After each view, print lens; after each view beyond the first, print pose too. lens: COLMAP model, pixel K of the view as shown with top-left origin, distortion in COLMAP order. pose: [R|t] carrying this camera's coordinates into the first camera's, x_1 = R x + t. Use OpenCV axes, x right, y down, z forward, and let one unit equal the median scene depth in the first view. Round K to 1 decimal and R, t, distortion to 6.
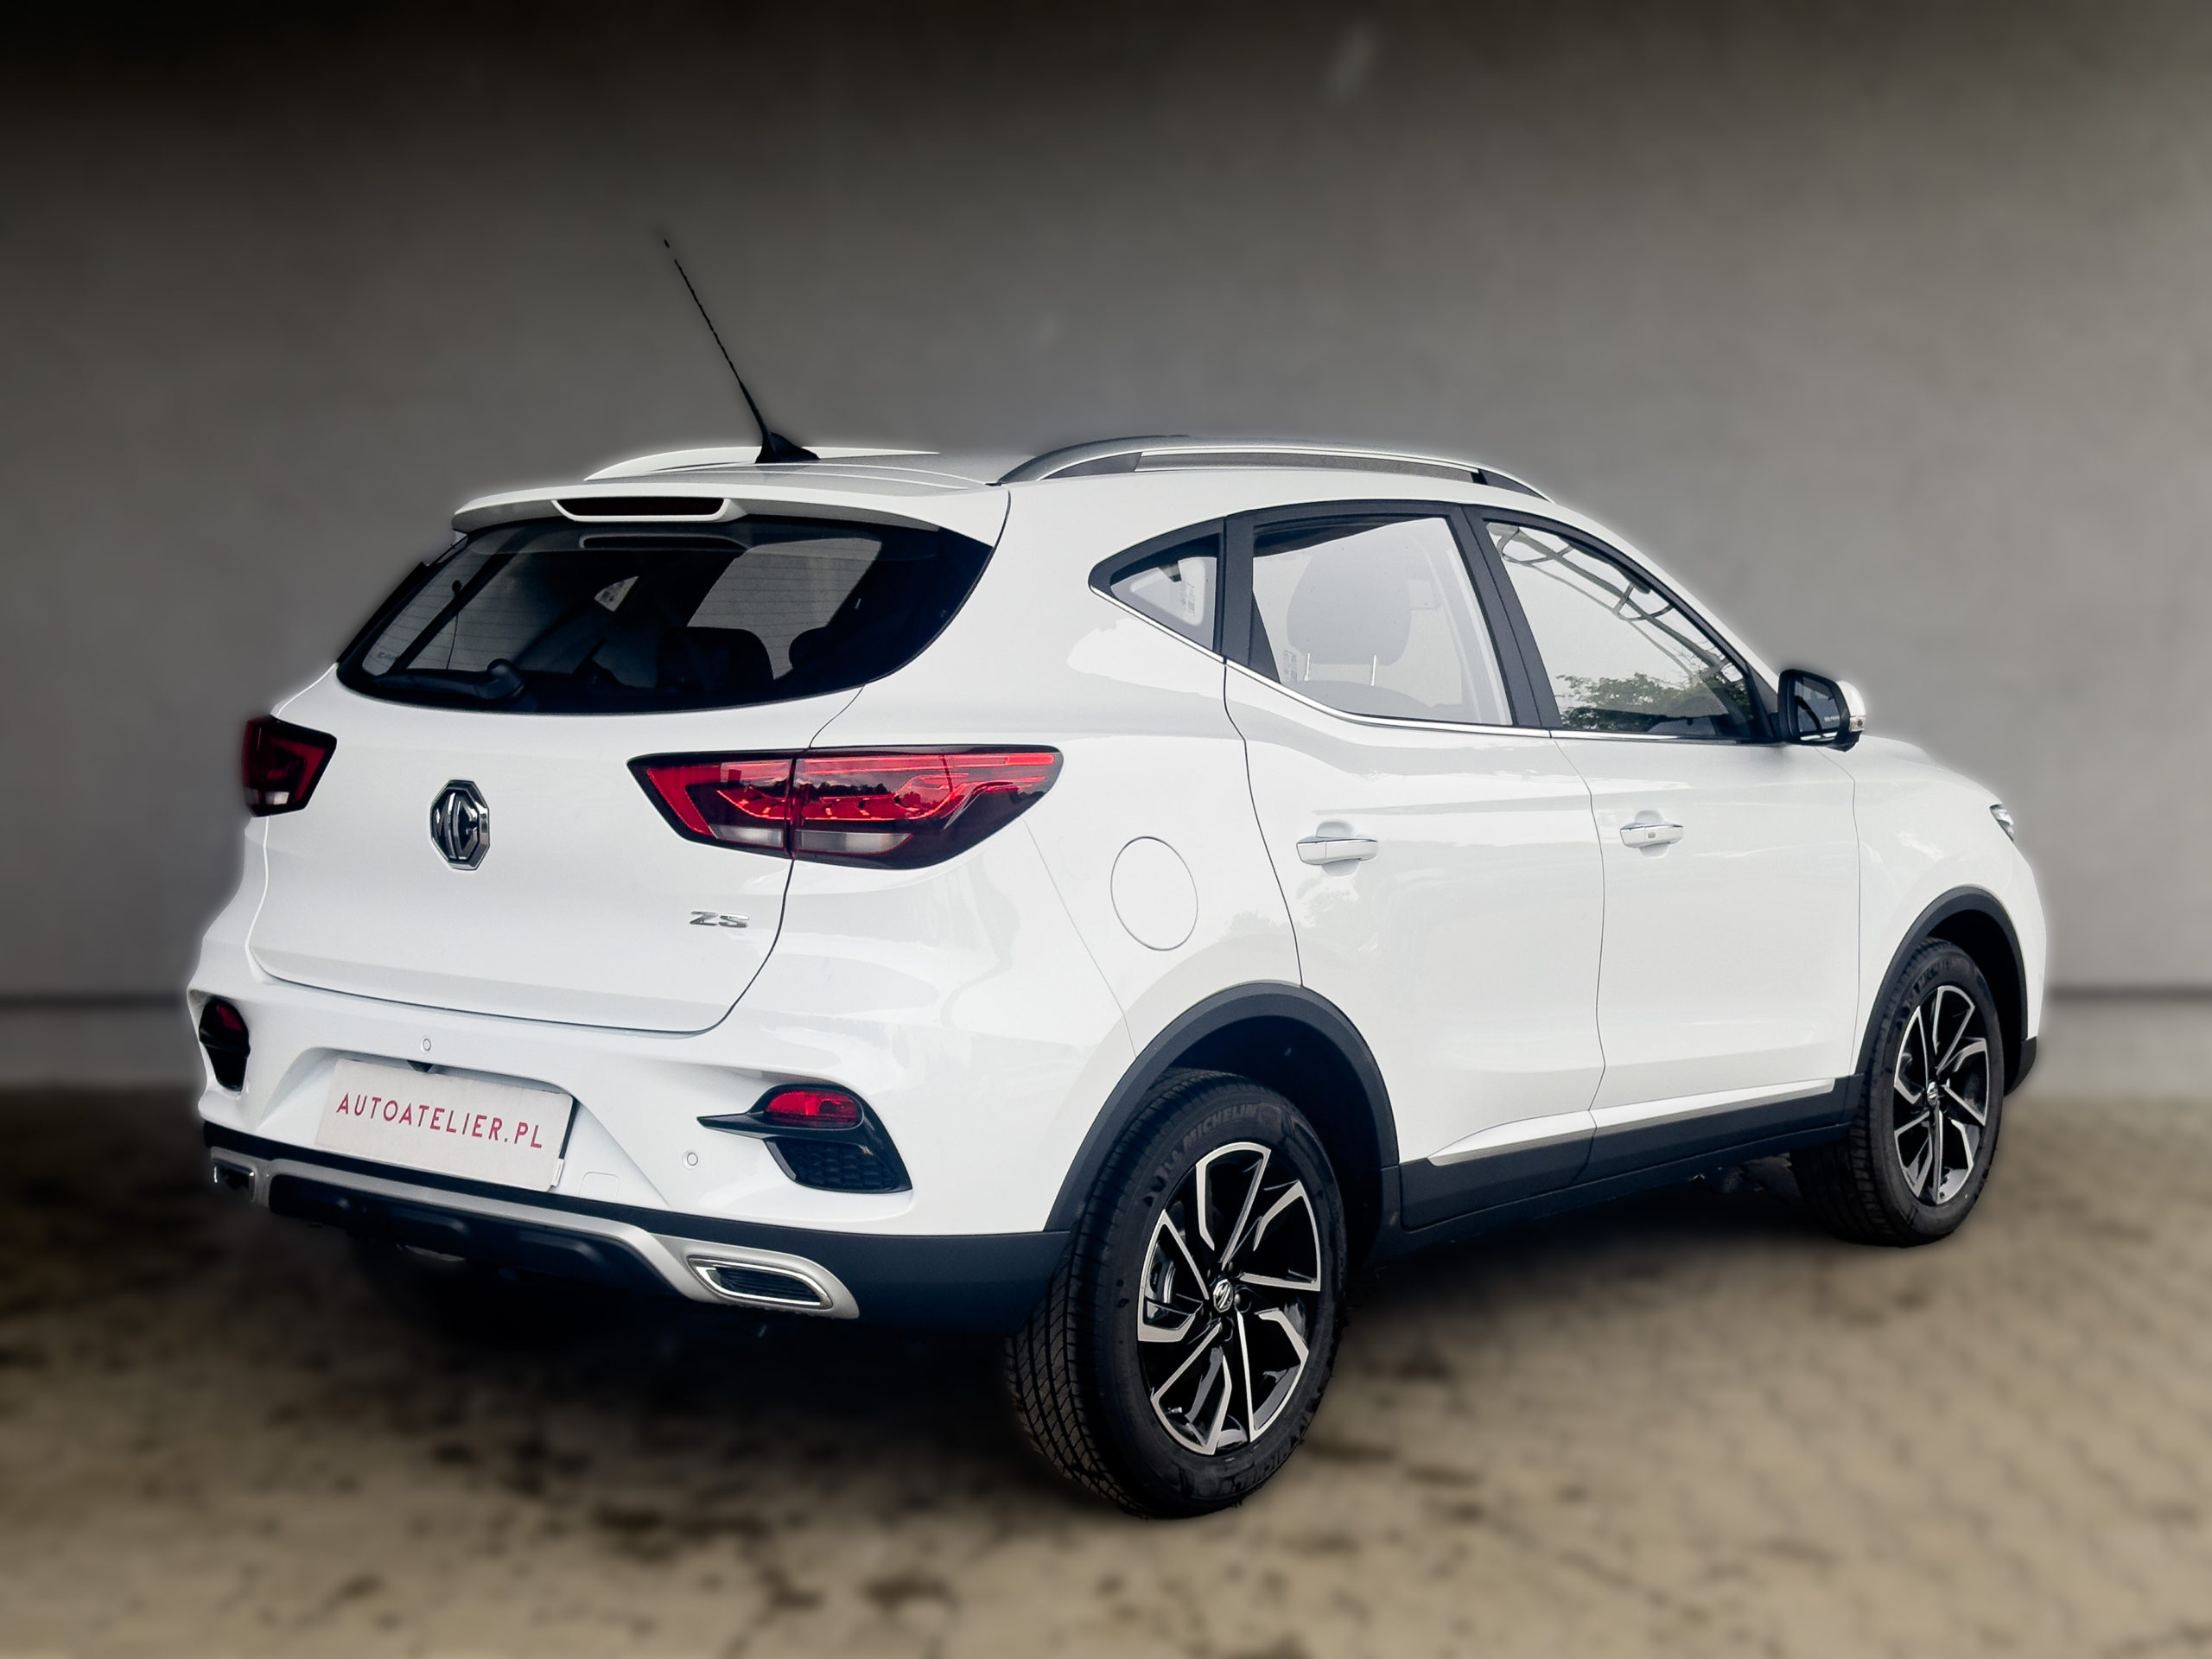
lens RADIAL K [[3124.2, 0, 1106.0], [0, 3124.2, 829.5], [0, 0, 1]] dist [0.154259, -0.030021]
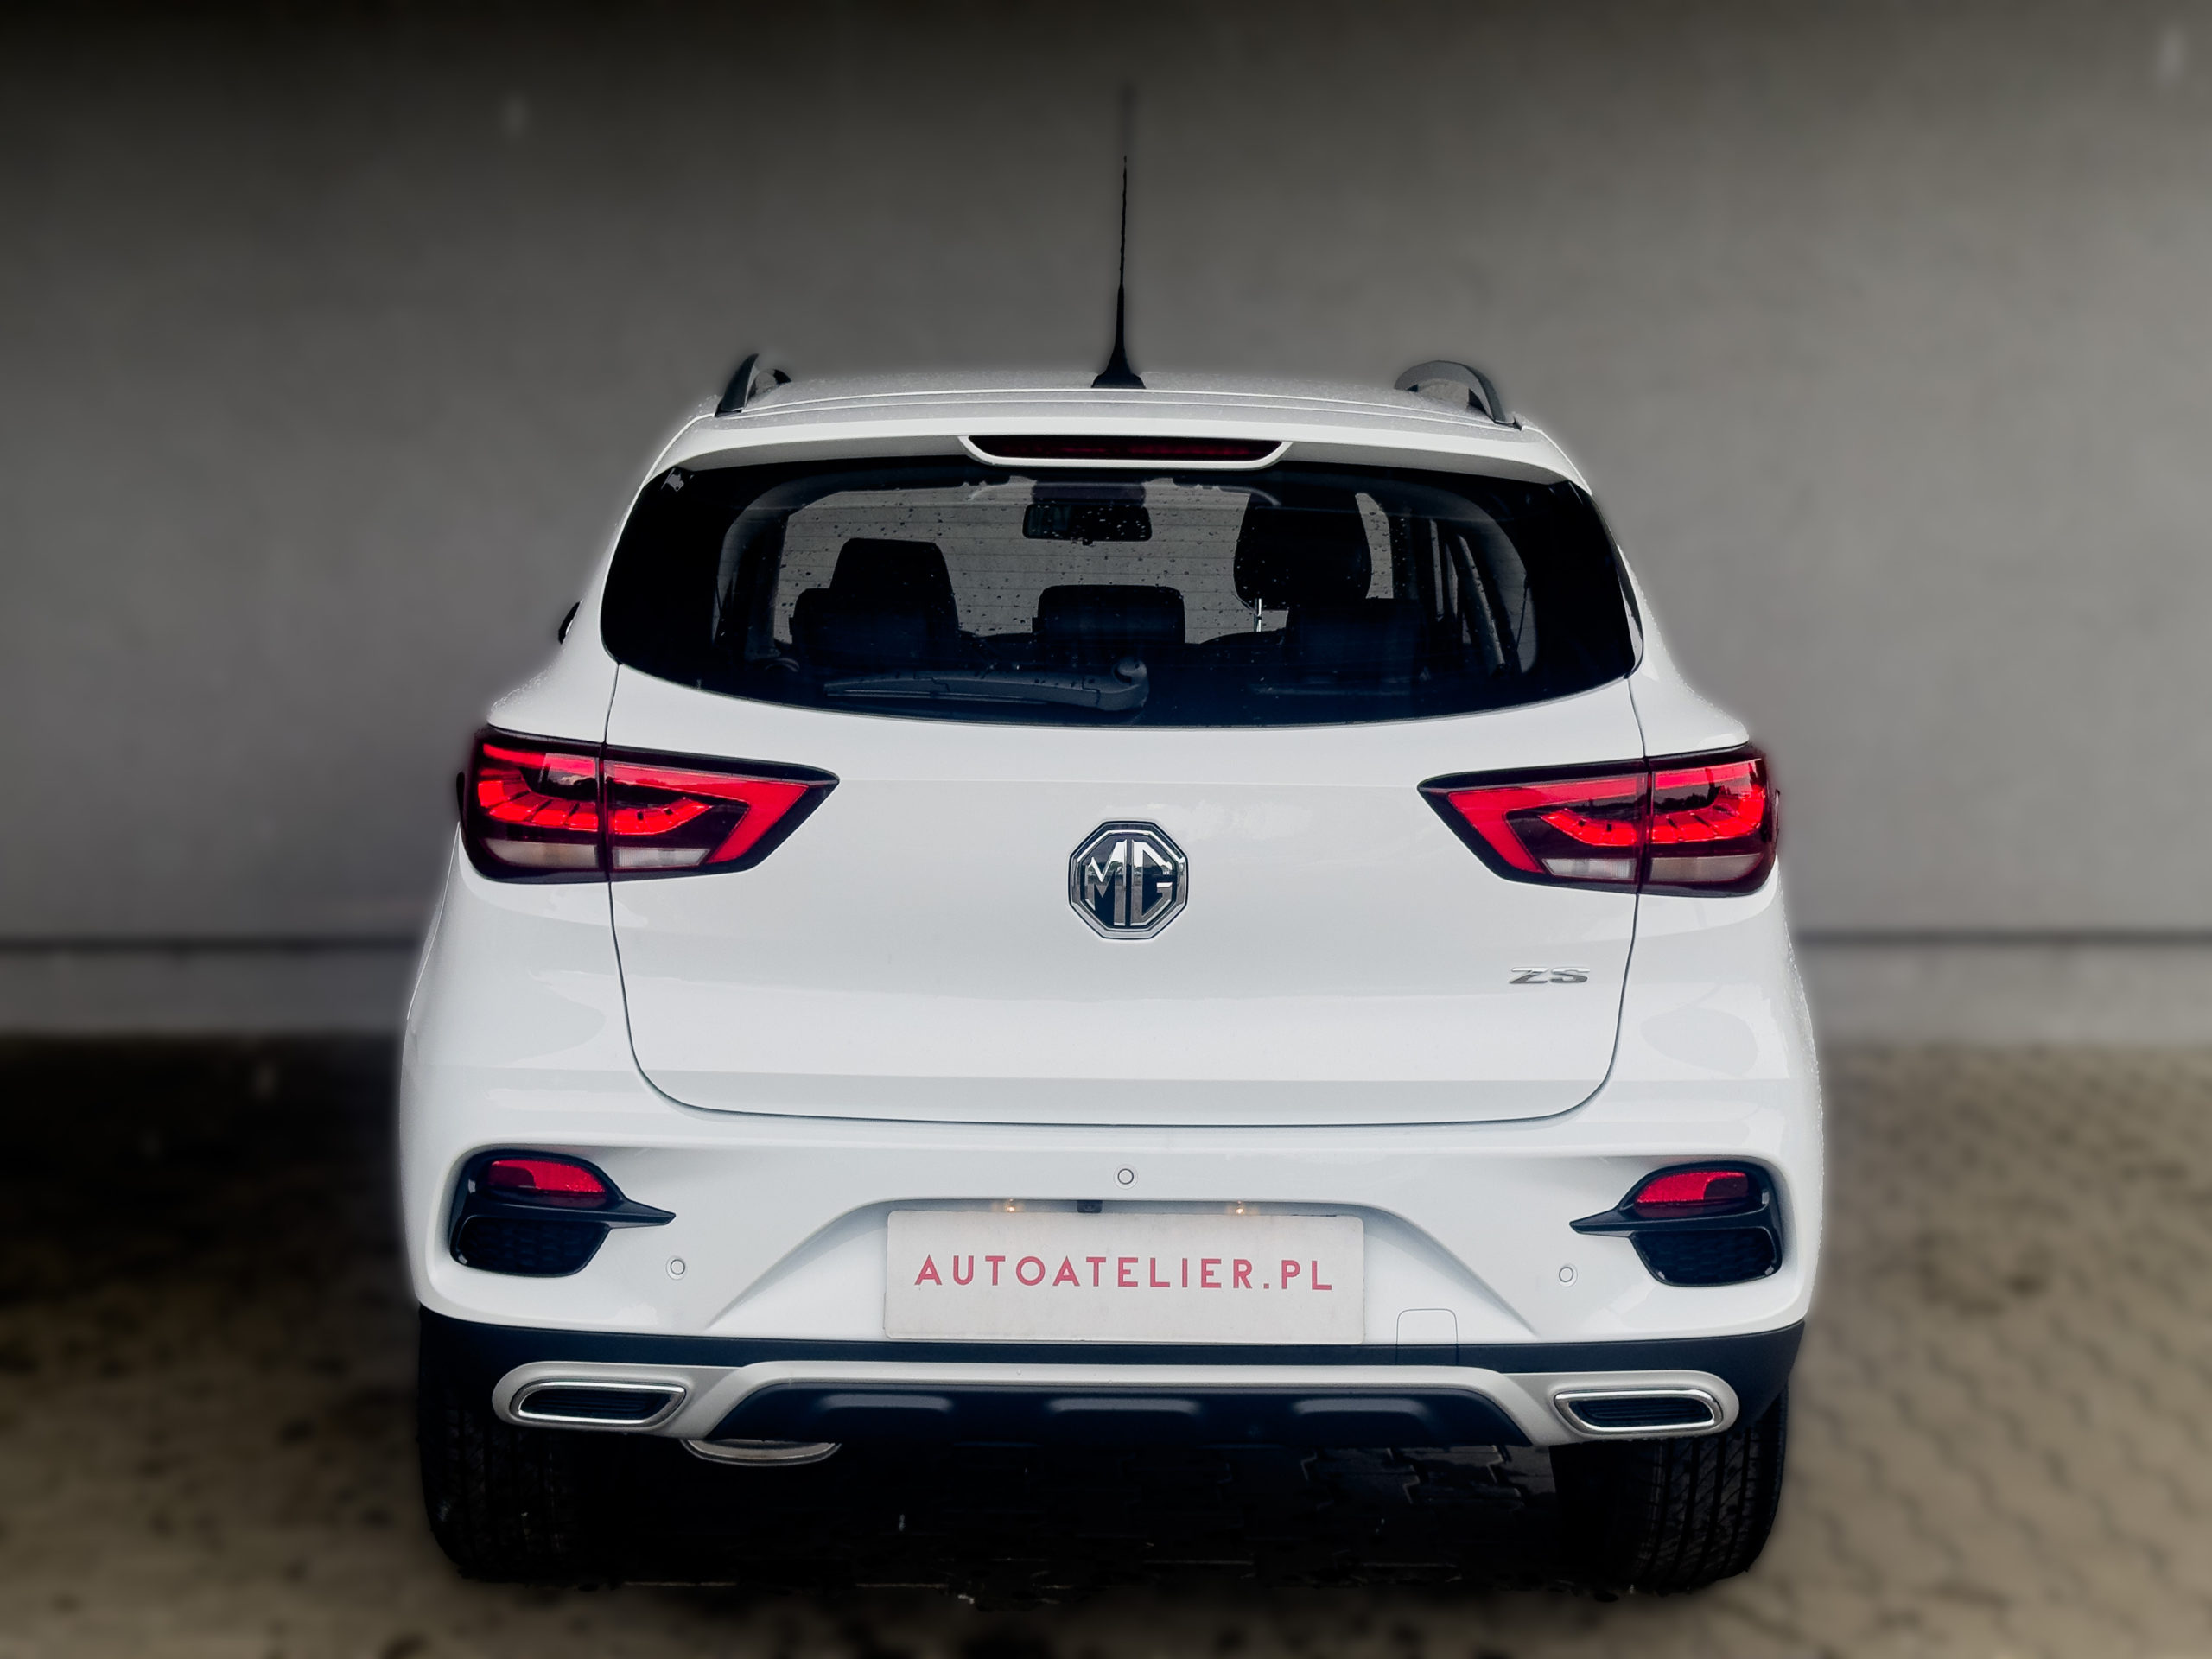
lens RADIAL K [[3124.2, 0, 1106.0], [0, 3124.2, 829.5], [0, 0, 1]] dist [0.154259, -0.030021]
pose [[0.768295, -0.074459, 0.635750, -0.702989], [0.042272, 0.996945, 0.065677, -0.064911], [-0.638698, -0.023585, 0.769096, 0.440156]]
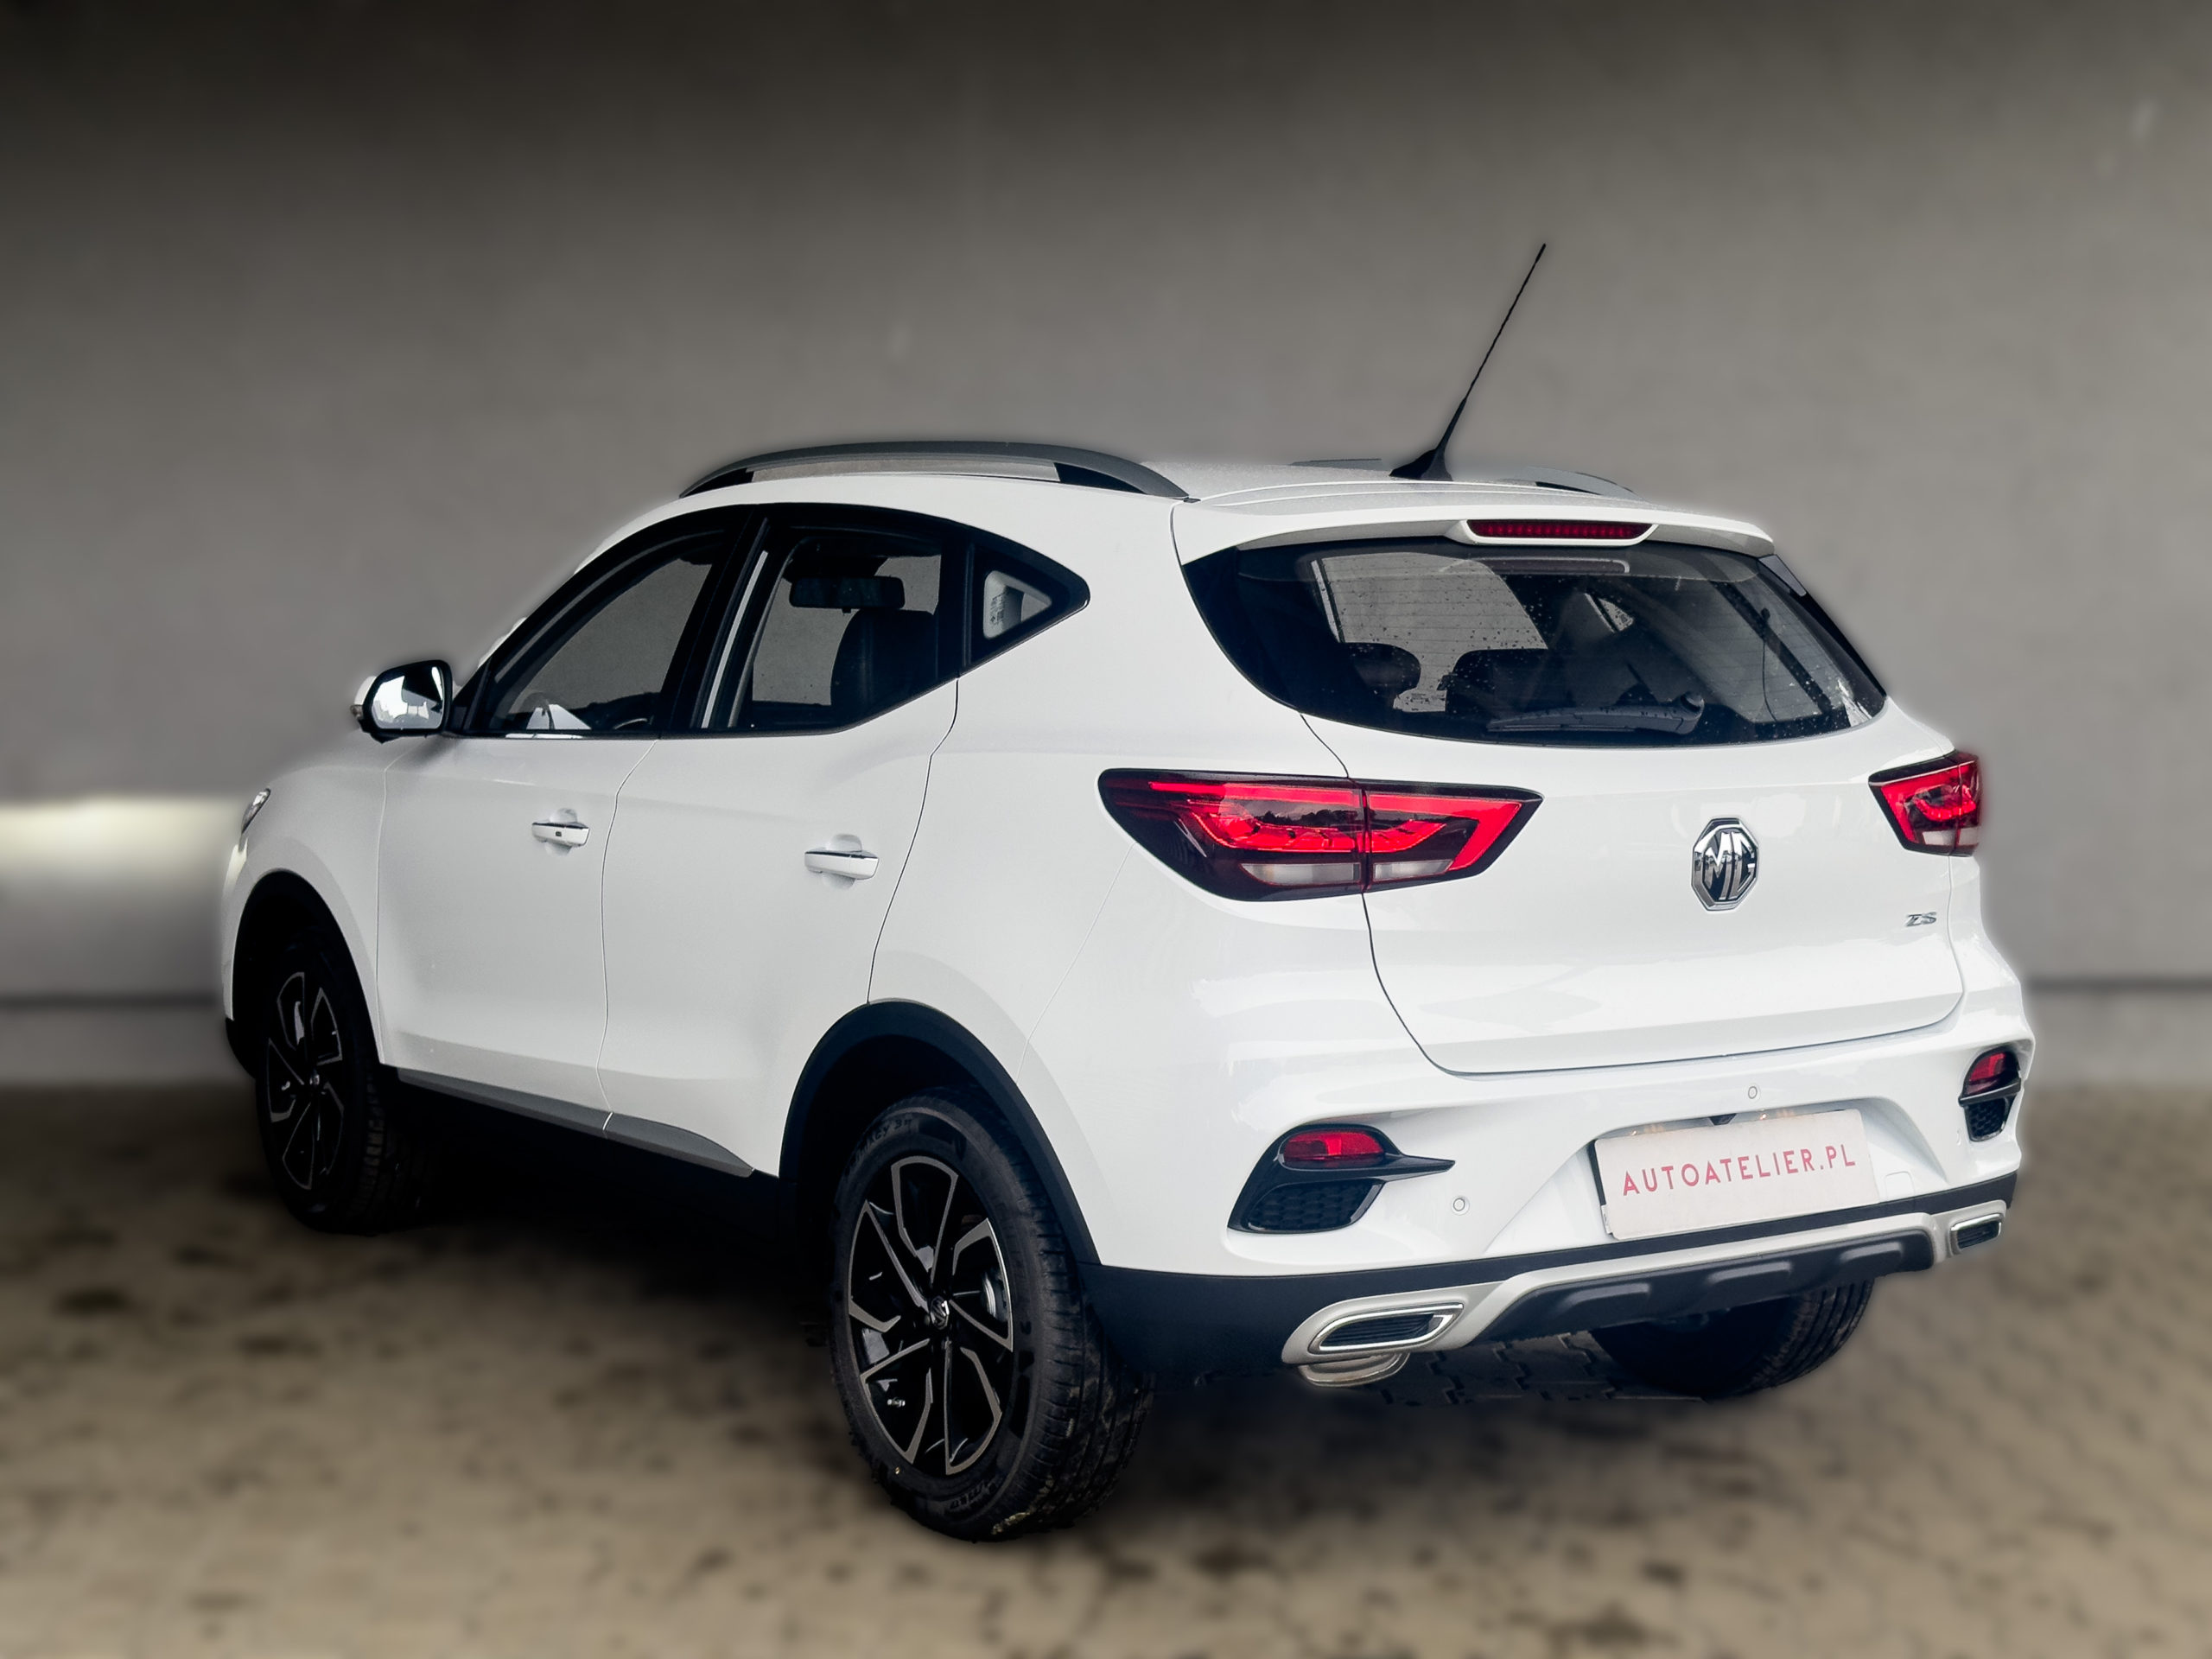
lens RADIAL K [[3124.2, 0, 1106.0], [0, 3124.2, 829.5], [0, 0, 1]] dist [0.154259, -0.030021]
pose [[0.282981, -0.089700, 0.954922, -1.216560], [0.061874, 0.995251, 0.075152, -0.099671], [-0.957128, 0.037818, 0.287187, 0.929386]]
